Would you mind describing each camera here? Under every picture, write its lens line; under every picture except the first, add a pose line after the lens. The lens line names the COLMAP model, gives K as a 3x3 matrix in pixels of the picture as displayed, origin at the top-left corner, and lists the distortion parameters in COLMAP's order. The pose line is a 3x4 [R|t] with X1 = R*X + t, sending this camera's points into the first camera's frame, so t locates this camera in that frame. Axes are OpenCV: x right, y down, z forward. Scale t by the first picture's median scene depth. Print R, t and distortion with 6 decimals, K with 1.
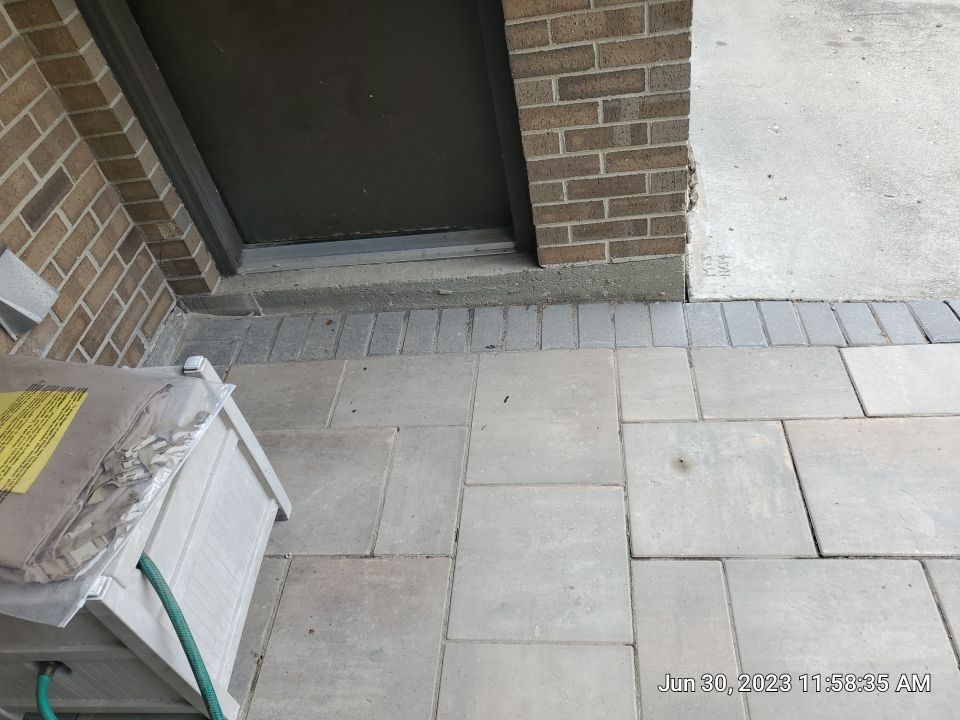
lens RADIAL K [[748.8, 0, 480.0], [0, 748.8, 360.0], [0, 0, 1]] dist [-0.005319, 0.016633]
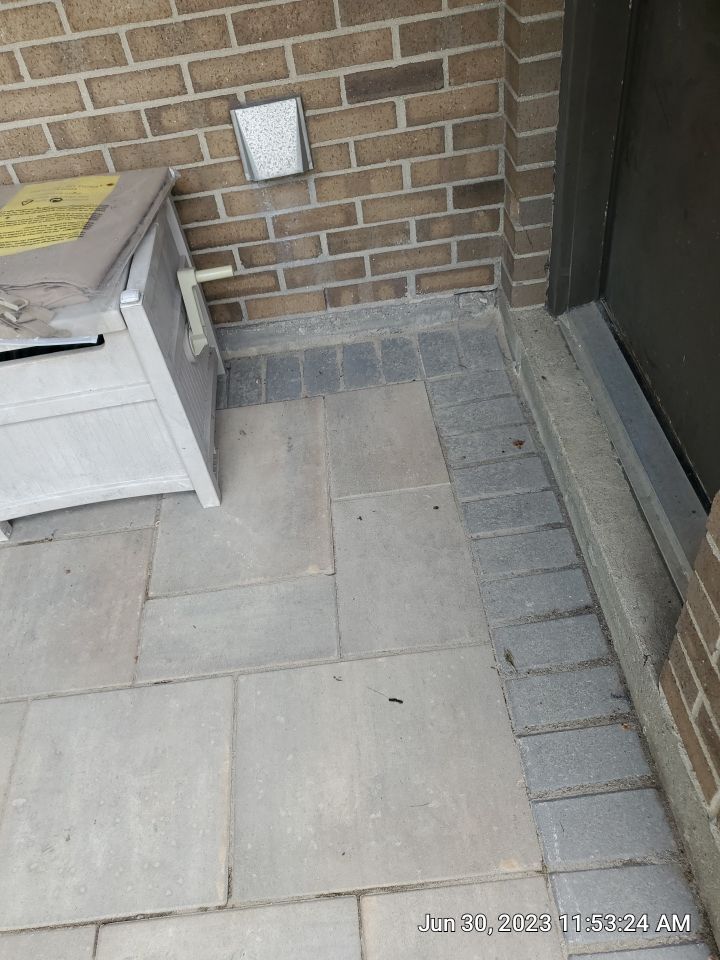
lens RADIAL K [[748.8, 0, 357.3], [0, 748.8, 492.2], [0, 0, 1]] dist [-0.005319, 0.016633]
pose [[0.169556, 0.803207, -0.571060, 0.260586], [-0.617019, 0.538347, 0.573995, -0.404226], [0.768465, 0.255030, 0.586874, 0.557260]]
